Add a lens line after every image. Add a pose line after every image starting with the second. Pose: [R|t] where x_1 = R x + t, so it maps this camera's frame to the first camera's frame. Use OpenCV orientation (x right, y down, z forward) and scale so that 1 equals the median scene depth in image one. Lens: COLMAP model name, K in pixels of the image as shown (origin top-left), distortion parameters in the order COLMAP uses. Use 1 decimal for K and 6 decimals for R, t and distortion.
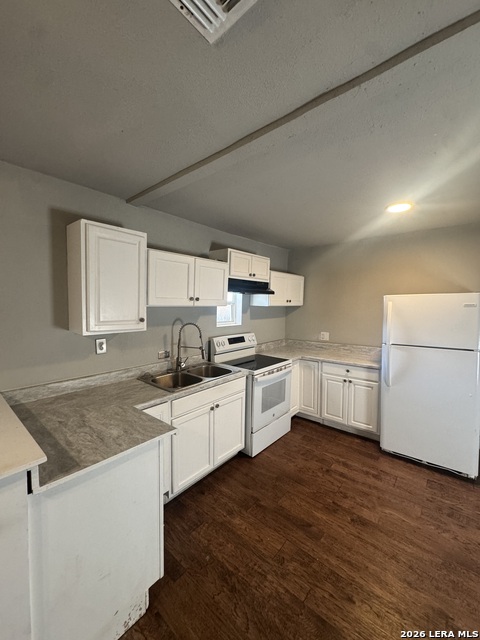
lens RADIAL K [[256.9, 0, 241.5], [0, 256.9, 316.9], [0, 0, 1]] dist [-0.001867, 0.000380]
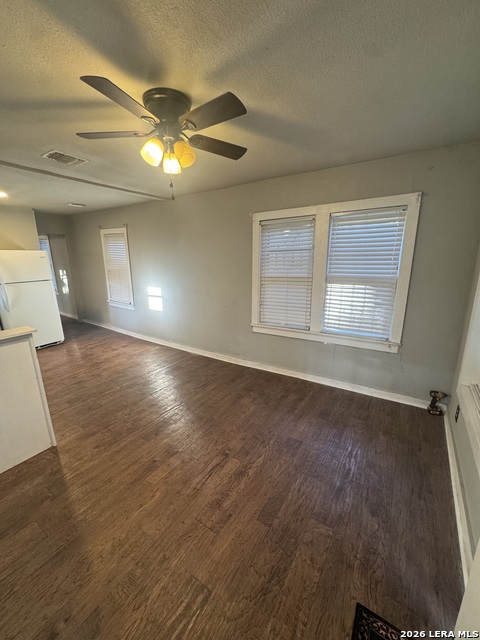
lens RADIAL K [[256.9, 0, 241.5], [0, 256.9, 319.3], [0, 0, 1]] dist [-0.001867, 0.000380]
pose [[0.128633, 0.222627, -0.966380, 1.064644], [-0.053525, 0.974614, 0.217400, -0.014357], [0.990247, 0.023761, 0.137284, 0.935760]]
